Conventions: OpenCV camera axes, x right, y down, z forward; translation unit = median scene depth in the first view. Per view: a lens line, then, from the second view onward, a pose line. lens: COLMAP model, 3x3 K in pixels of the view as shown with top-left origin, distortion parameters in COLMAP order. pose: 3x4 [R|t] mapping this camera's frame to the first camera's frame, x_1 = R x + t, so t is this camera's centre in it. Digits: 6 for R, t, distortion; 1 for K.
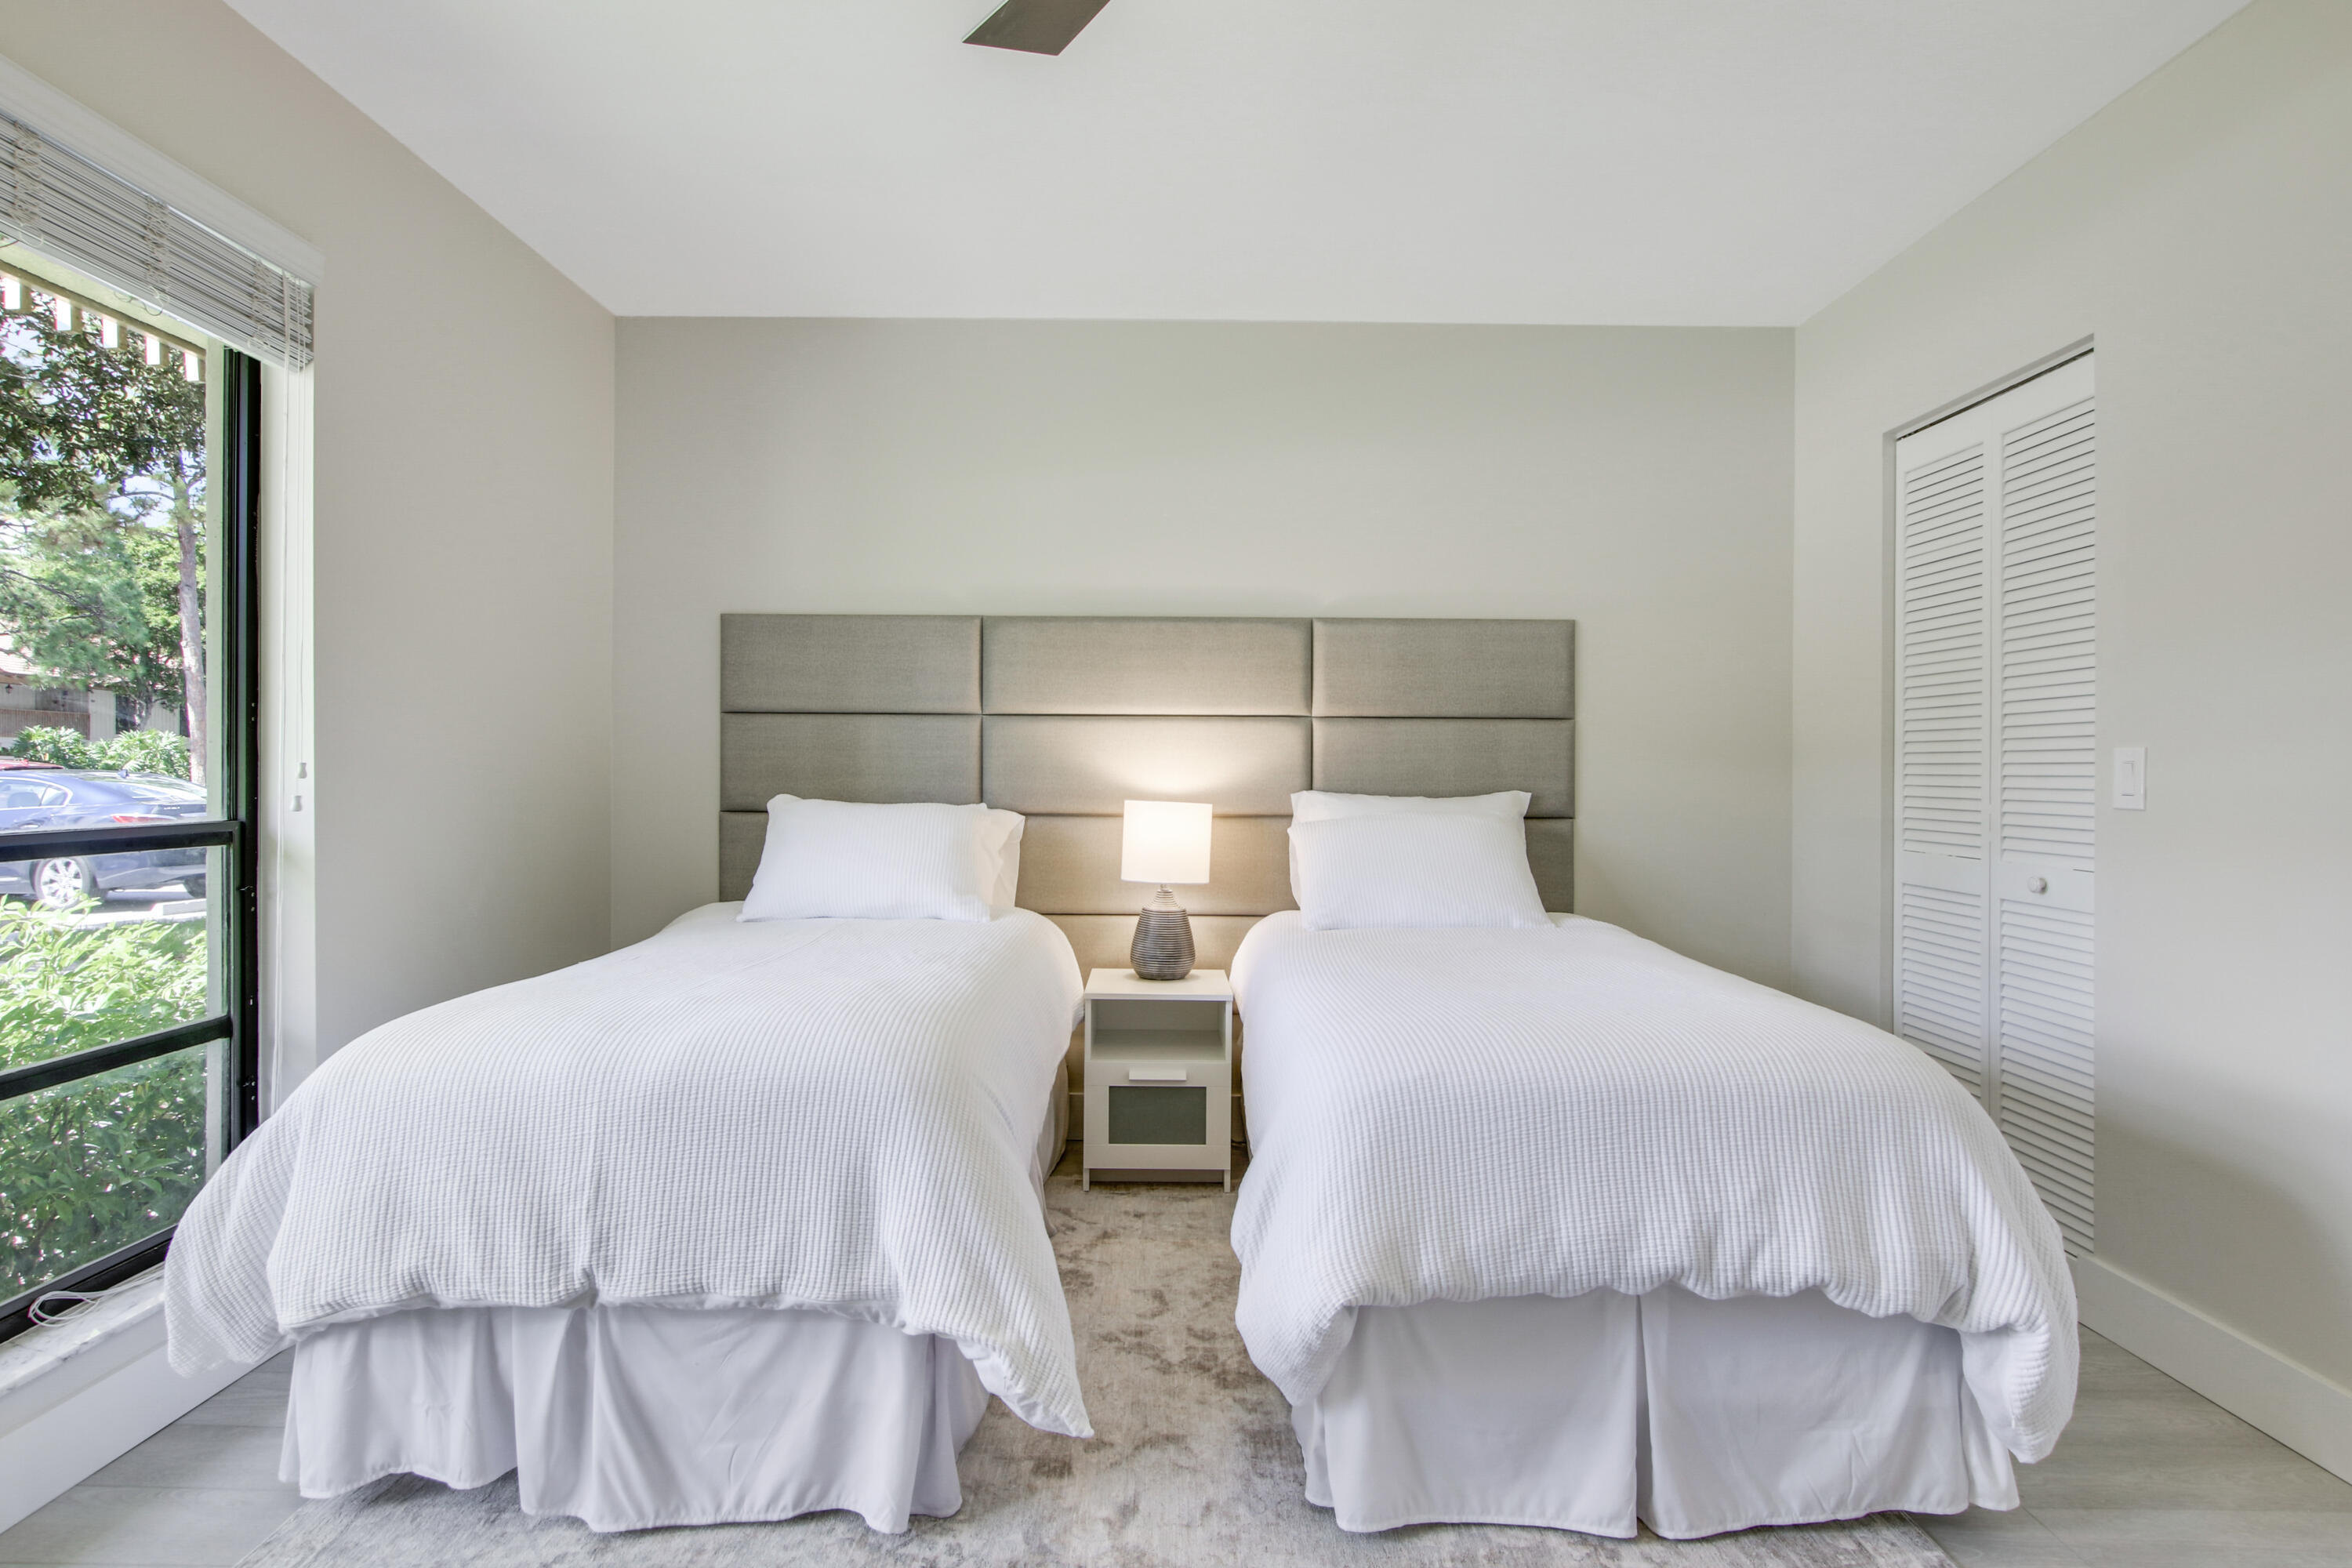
lens RADIAL K [[1223.7, 0, 1174.1], [0, 1223.7, 798.1], [0, 0, 1]] dist [-0.012433, -0.000767]
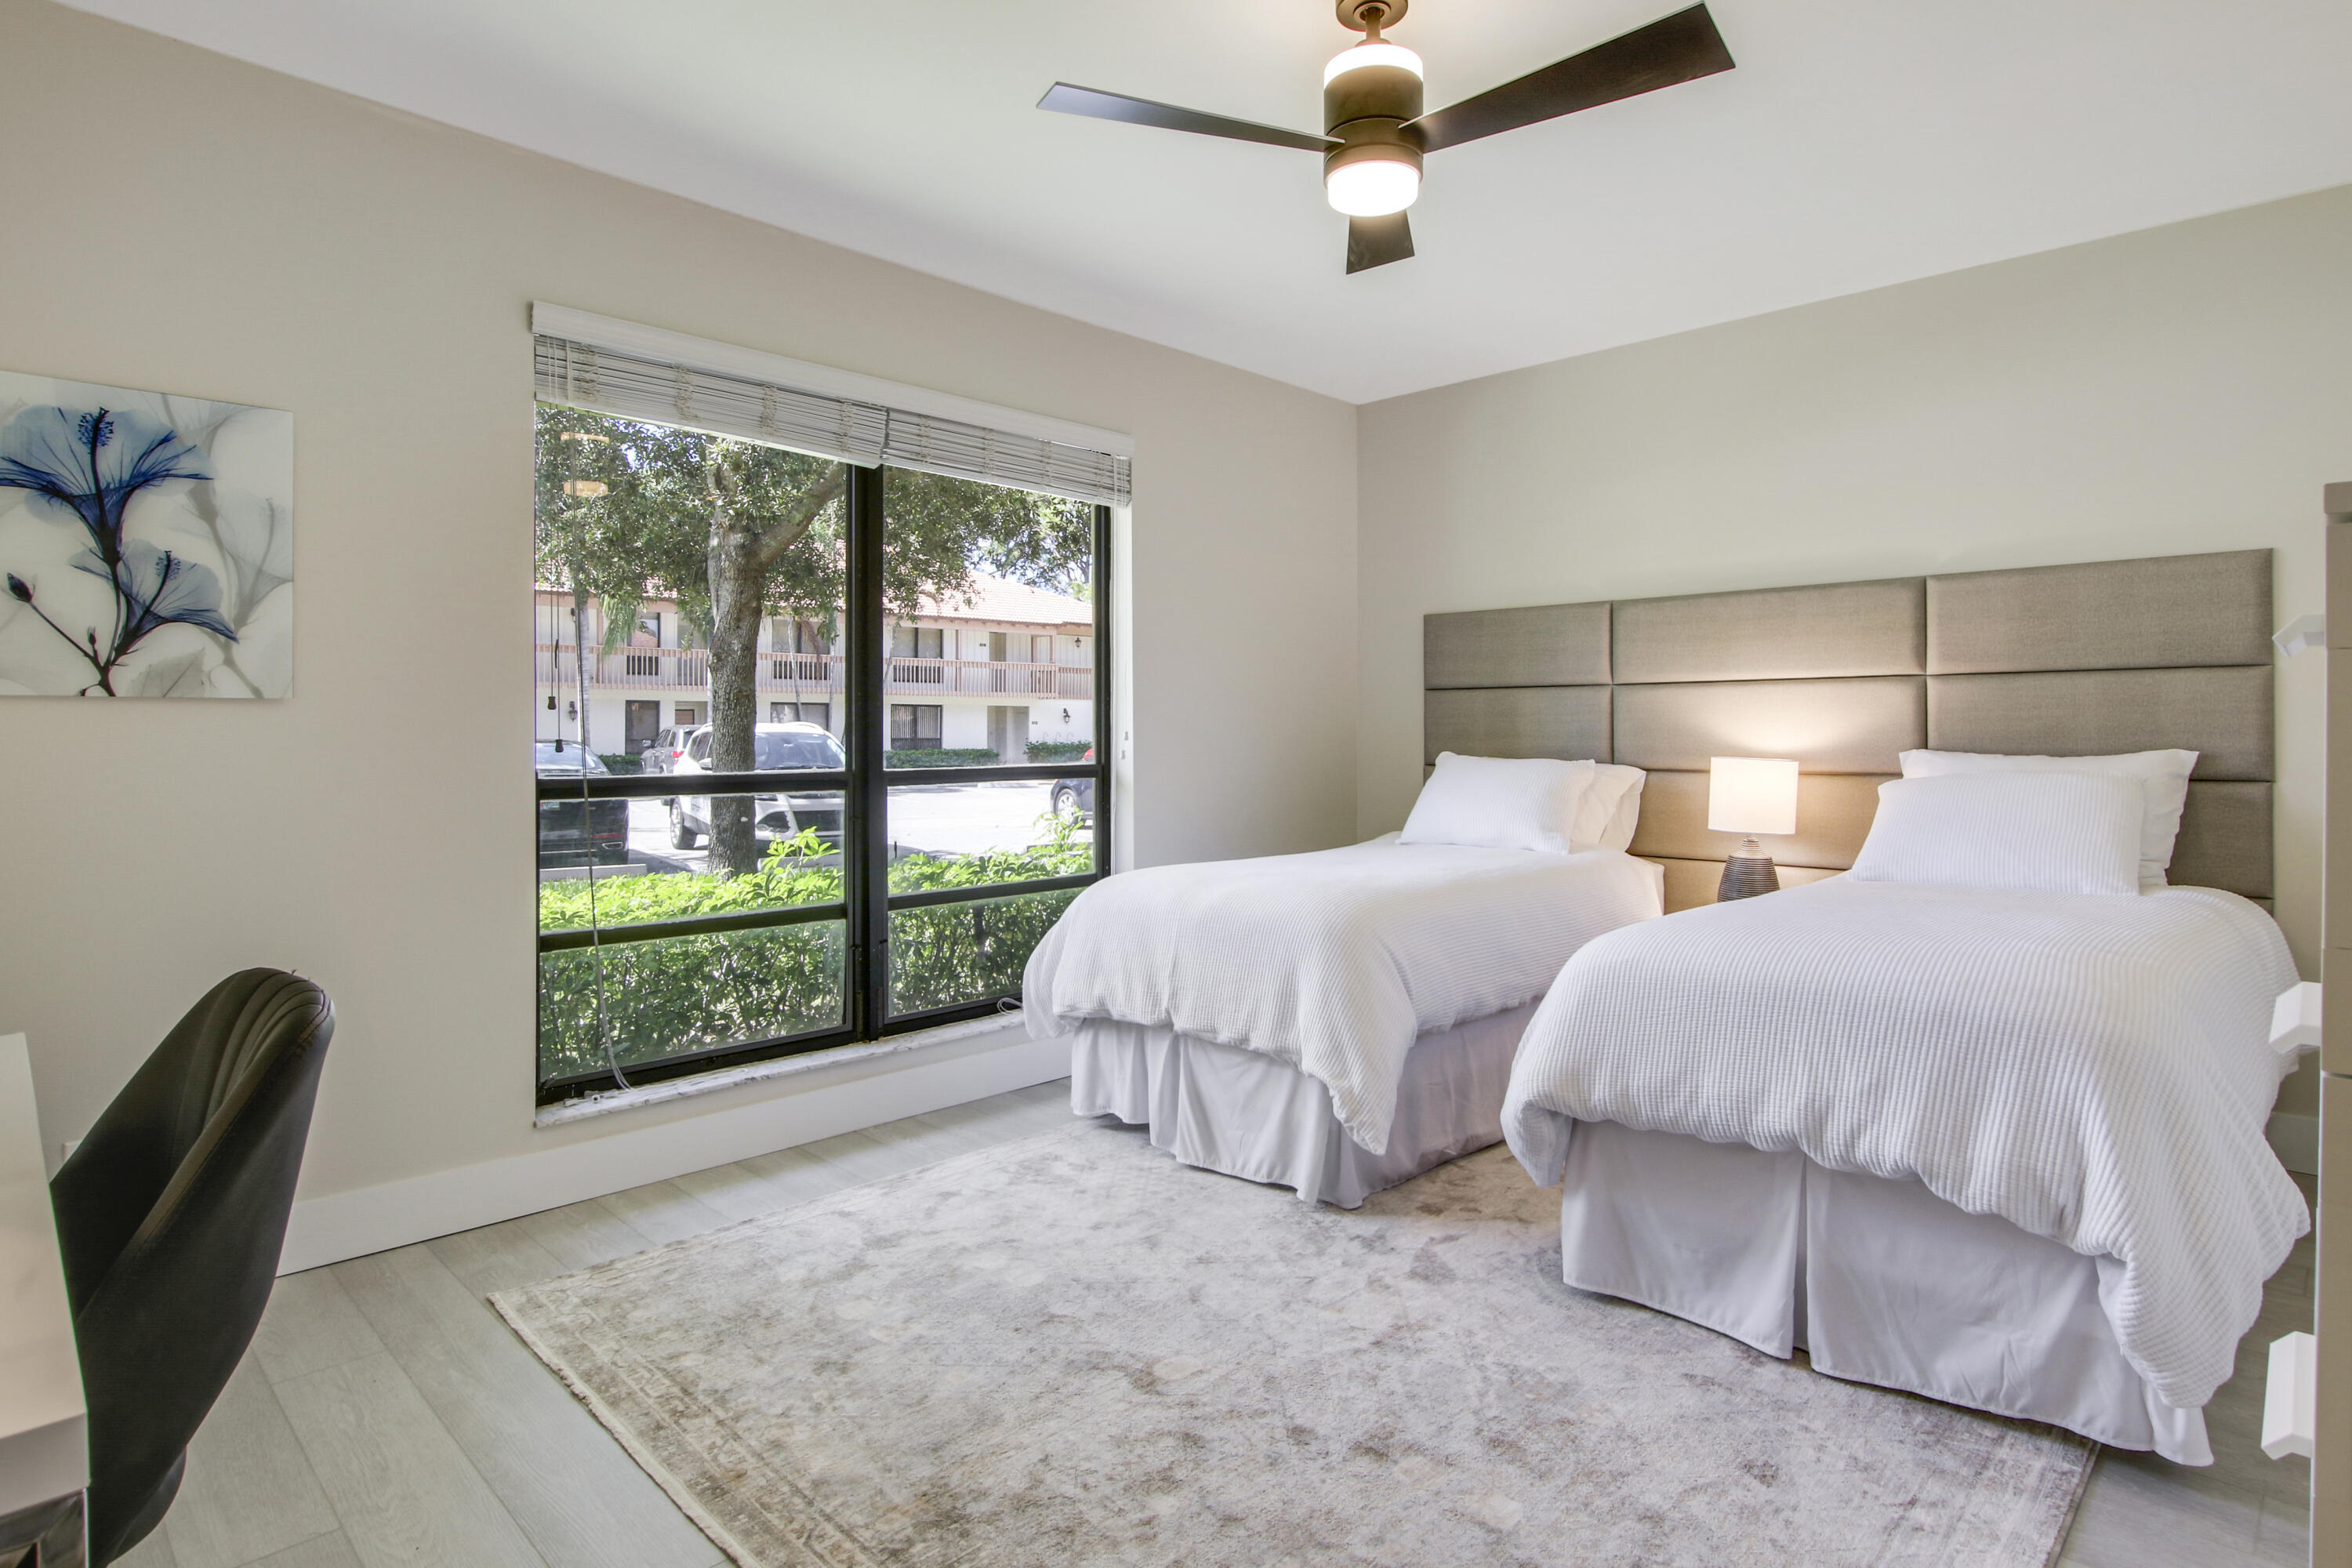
lens RADIAL K [[1234.4, 0, 1169.9], [0, 1234.4, 748.2], [0, 0, 1]] dist [-0.021415, 0.000583]
pose [[0.711520, -0.000640, -0.702666, 0.770176], [-0.007610, 0.999934, -0.008616, 0.013070], [0.702625, 0.011478, 0.711468, -0.293532]]
